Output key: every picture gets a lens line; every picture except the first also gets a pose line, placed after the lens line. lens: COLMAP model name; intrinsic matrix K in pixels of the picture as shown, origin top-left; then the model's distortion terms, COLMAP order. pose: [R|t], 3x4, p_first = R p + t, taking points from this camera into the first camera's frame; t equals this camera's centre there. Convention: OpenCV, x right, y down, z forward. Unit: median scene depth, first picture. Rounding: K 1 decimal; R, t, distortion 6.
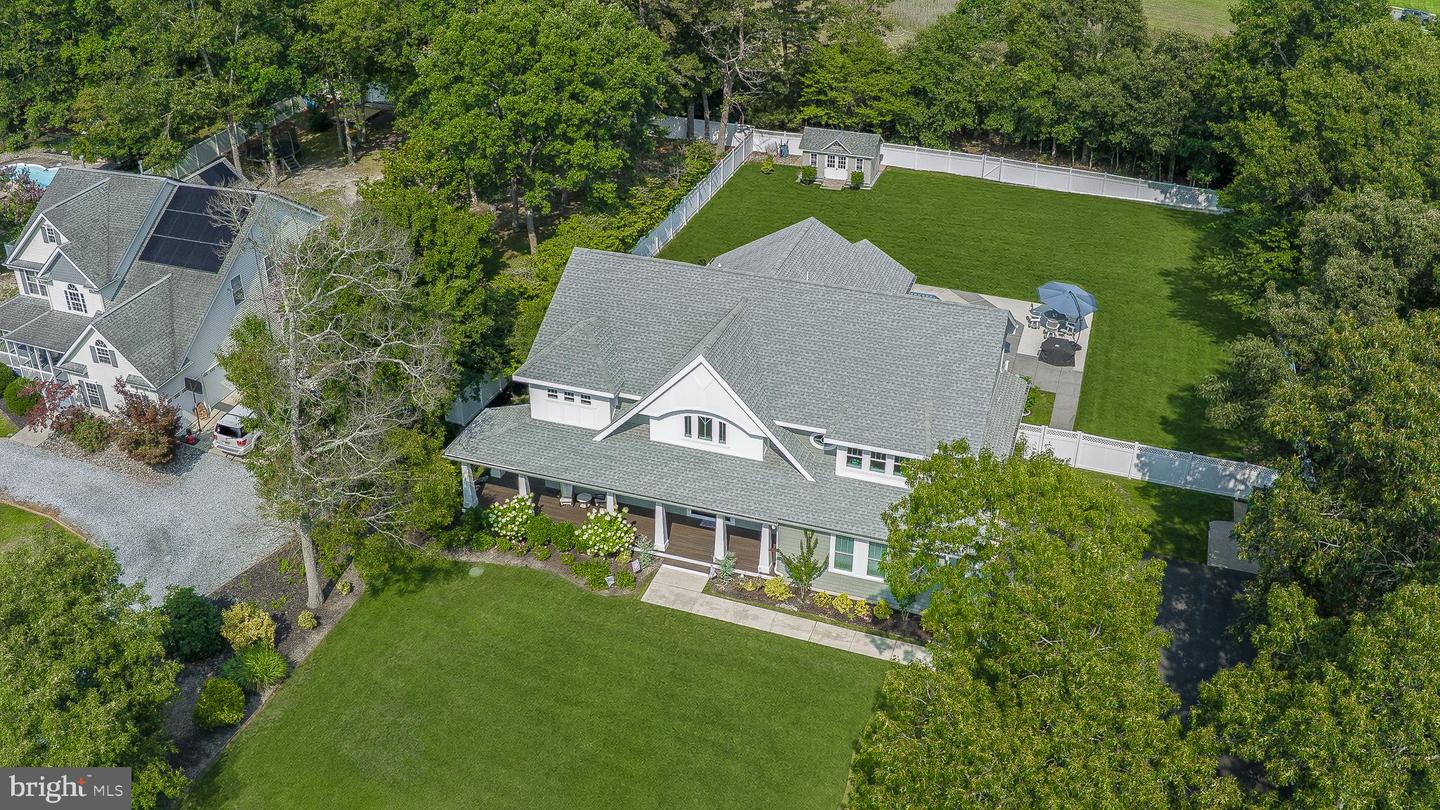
lens RADIAL K [[1241.7, 0, 720.0], [0, 1241.7, 405.0], [0, 0, 1]] dist [-0.200758, 0.005314]
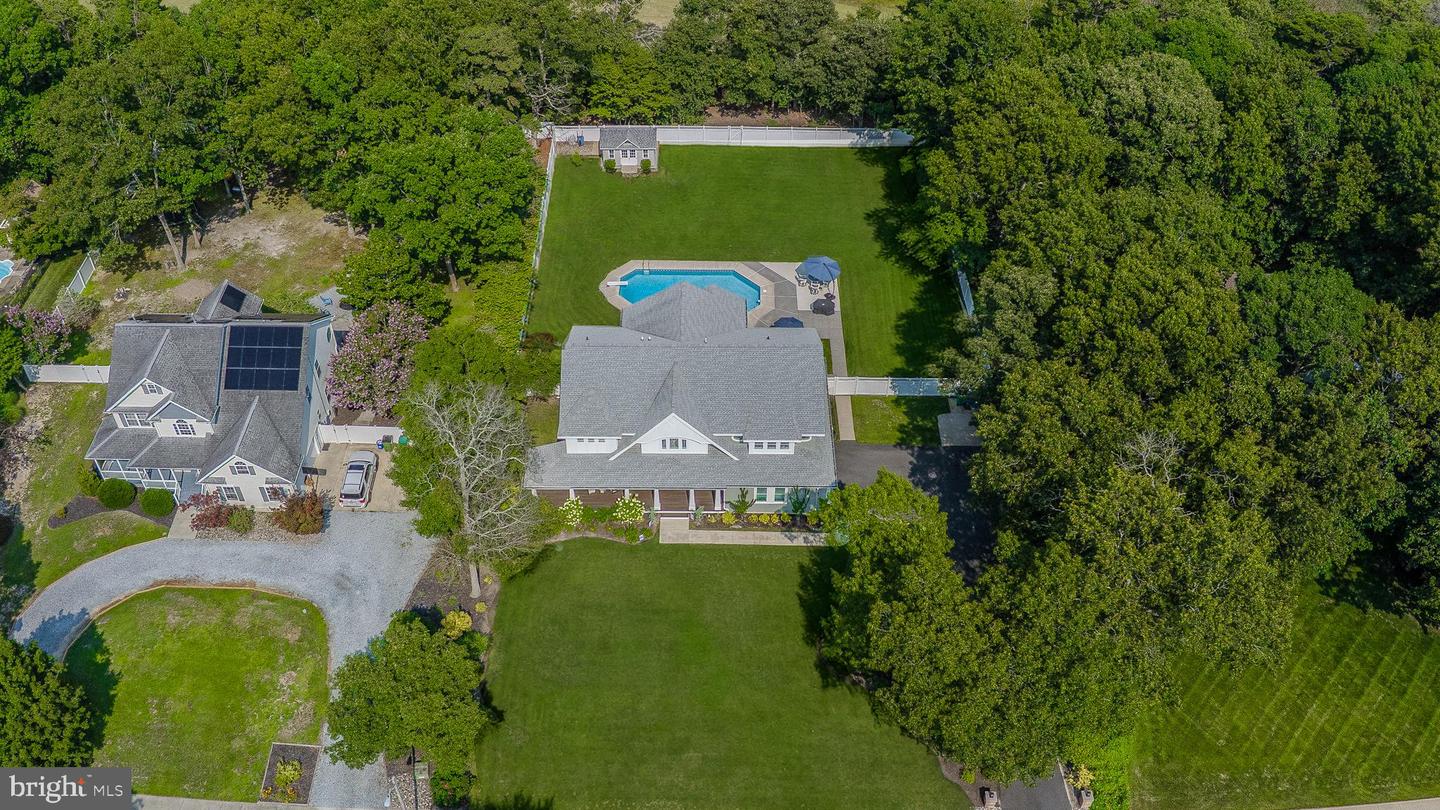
lens RADIAL K [[1220.0, 0, 720.0], [0, 1220.0, 405.0], [0, 0, 1]] dist [0.079196, -0.421900]
pose [[0.944450, -0.224898, 0.239656, -0.354139], [0.161388, 0.952592, 0.257920, -0.471557], [-0.286300, -0.204915, 0.935971, -0.654424]]
